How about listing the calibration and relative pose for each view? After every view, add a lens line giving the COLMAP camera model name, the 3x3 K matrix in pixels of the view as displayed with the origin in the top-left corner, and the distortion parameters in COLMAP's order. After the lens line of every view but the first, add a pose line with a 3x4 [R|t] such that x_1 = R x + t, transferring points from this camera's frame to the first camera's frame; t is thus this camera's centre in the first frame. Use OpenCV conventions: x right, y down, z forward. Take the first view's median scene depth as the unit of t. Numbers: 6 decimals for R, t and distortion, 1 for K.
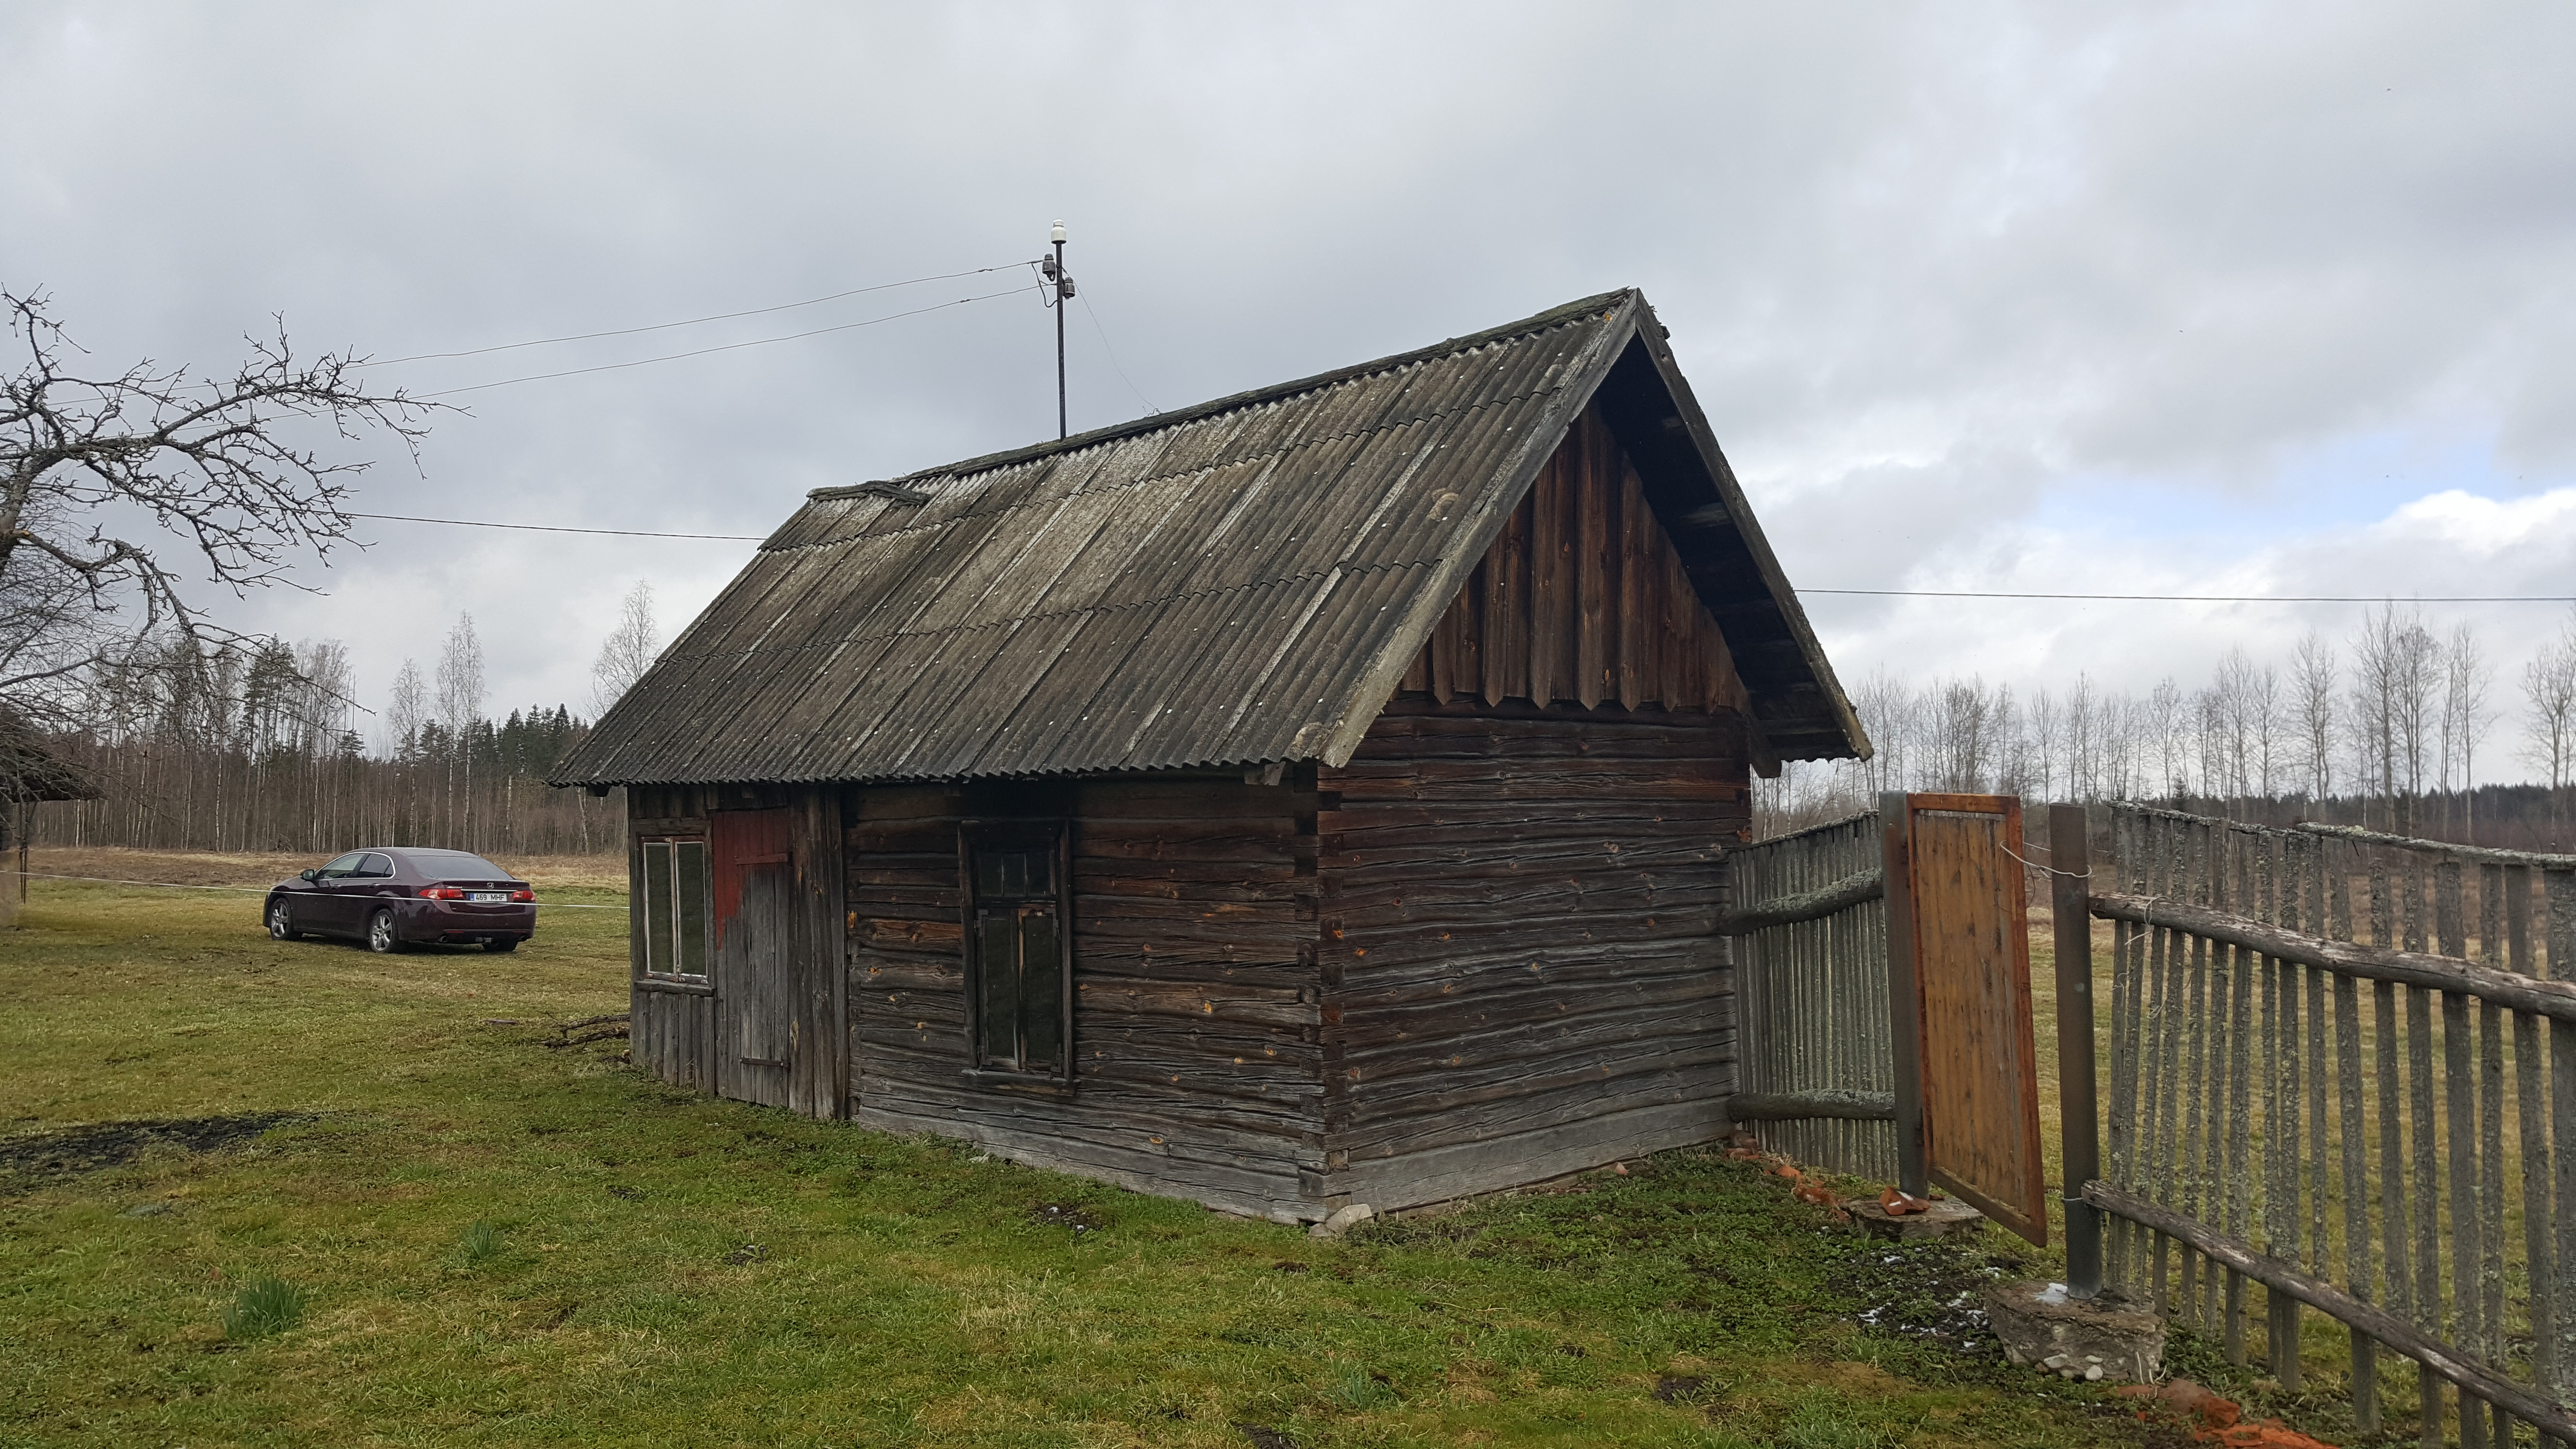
lens RADIAL K [[1965.7, 0, 1288.0], [0, 1965.7, 724.5], [0, 0, 1]] dist [0.048552, -0.000304]
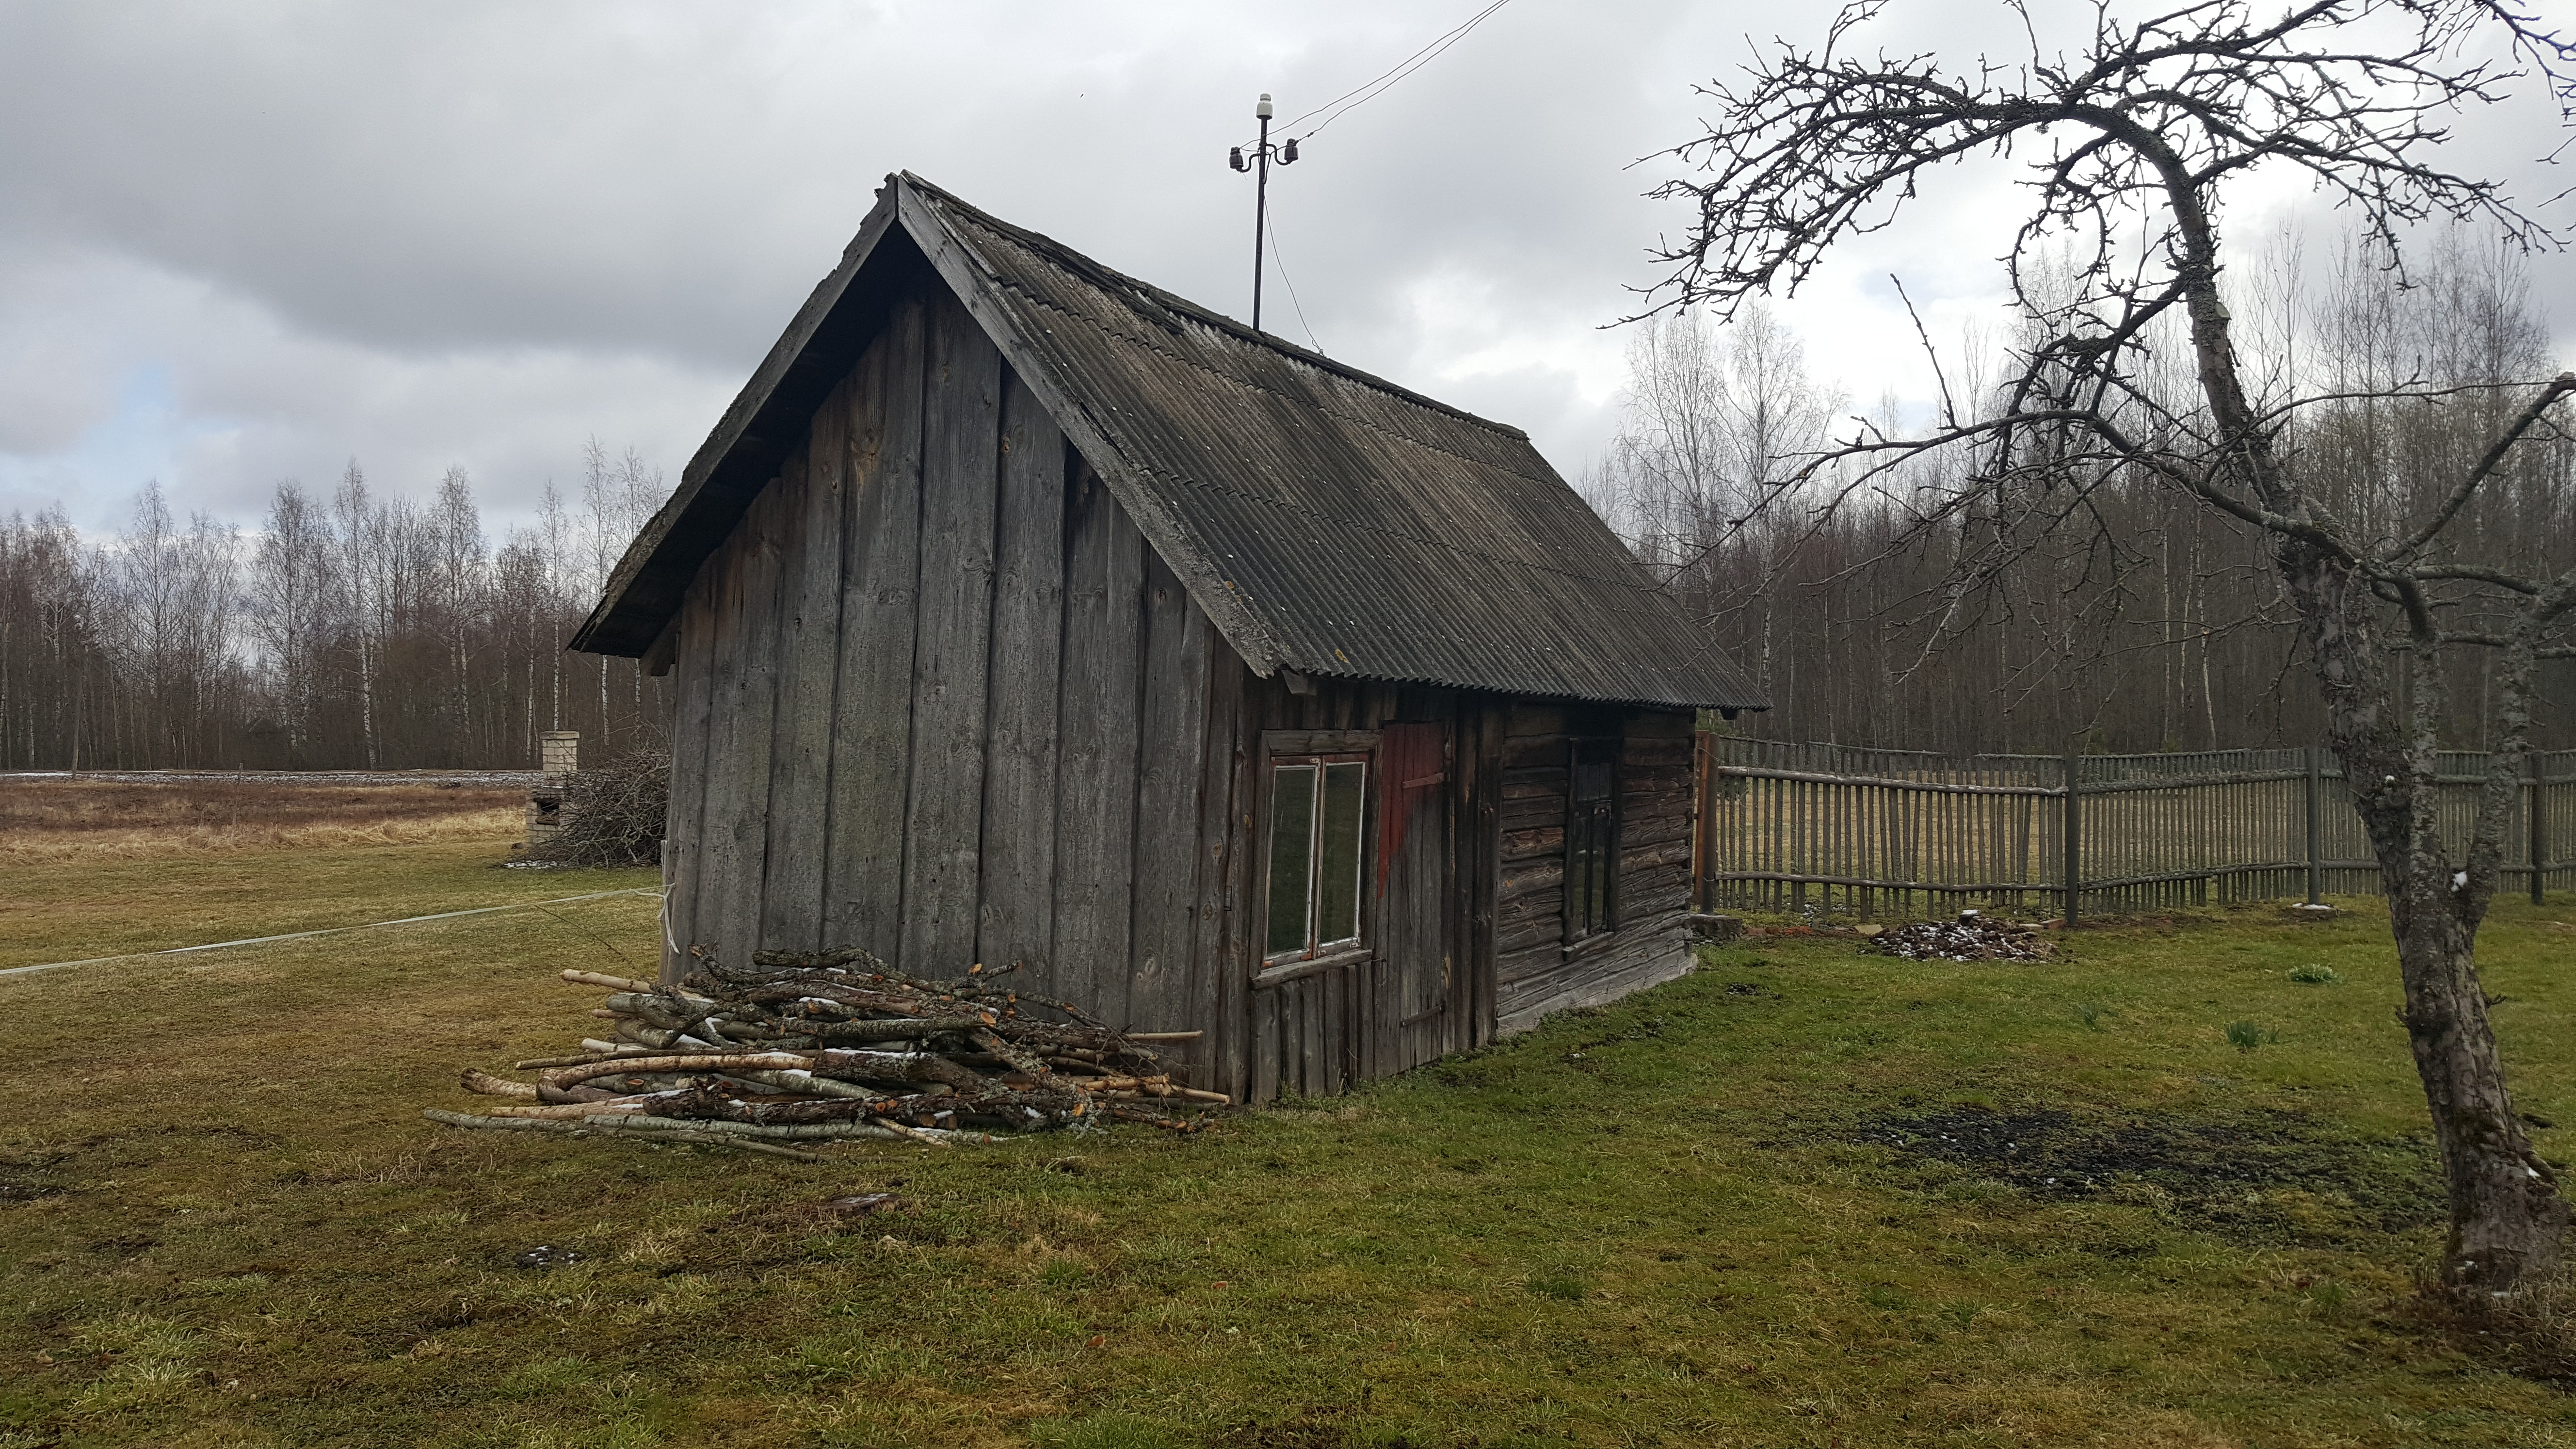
lens RADIAL K [[1965.7, 0, 1288.0], [0, 1965.7, 724.5], [0, 0, 1]] dist [0.048552, -0.000304]
pose [[-0.341363, 0.005768, 0.939914, -1.197329], [-0.053000, 0.998272, -0.025375, 0.079129], [-0.938436, -0.058478, -0.340467, 1.545242]]
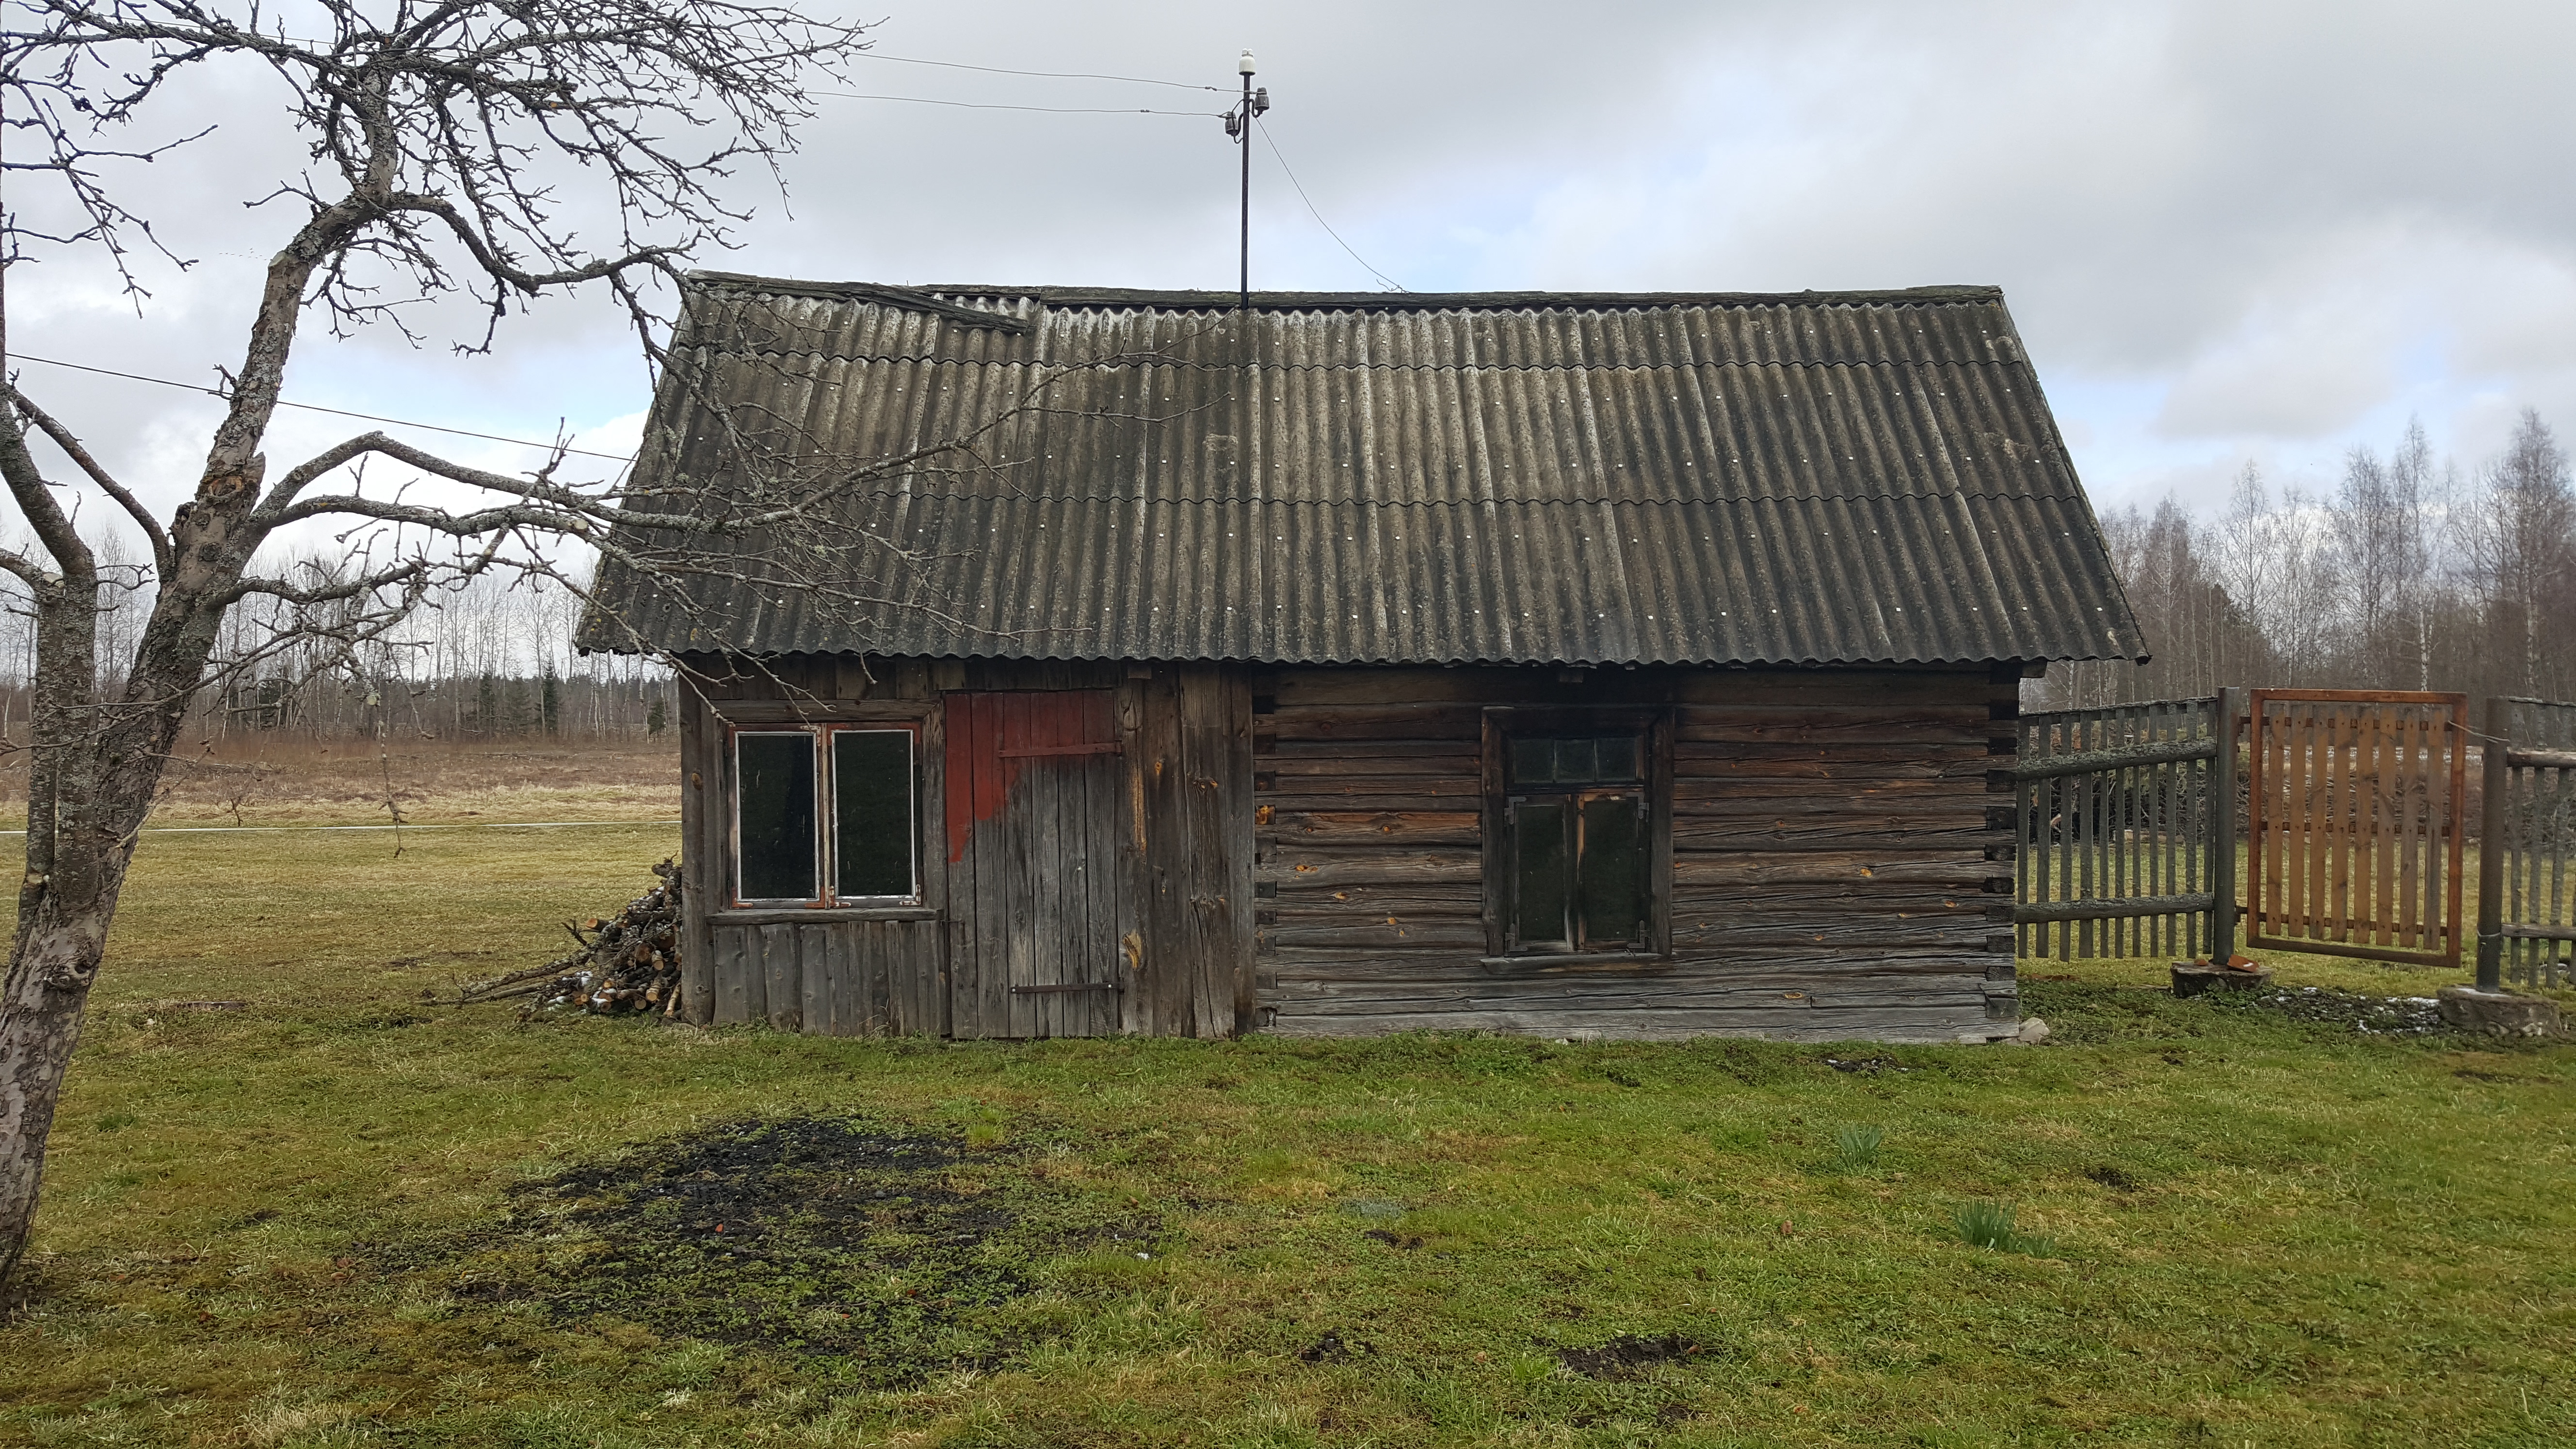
lens RADIAL K [[2007.9, 0, 1288.0], [0, 2007.9, 724.5], [0, 0, 1]] dist [0.059099, -0.000731]
pose [[0.664237, -0.004875, 0.747506, -0.966497], [-0.040596, 0.998268, 0.042585, 0.019379], [-0.746419, -0.058633, 0.662888, 0.411259]]
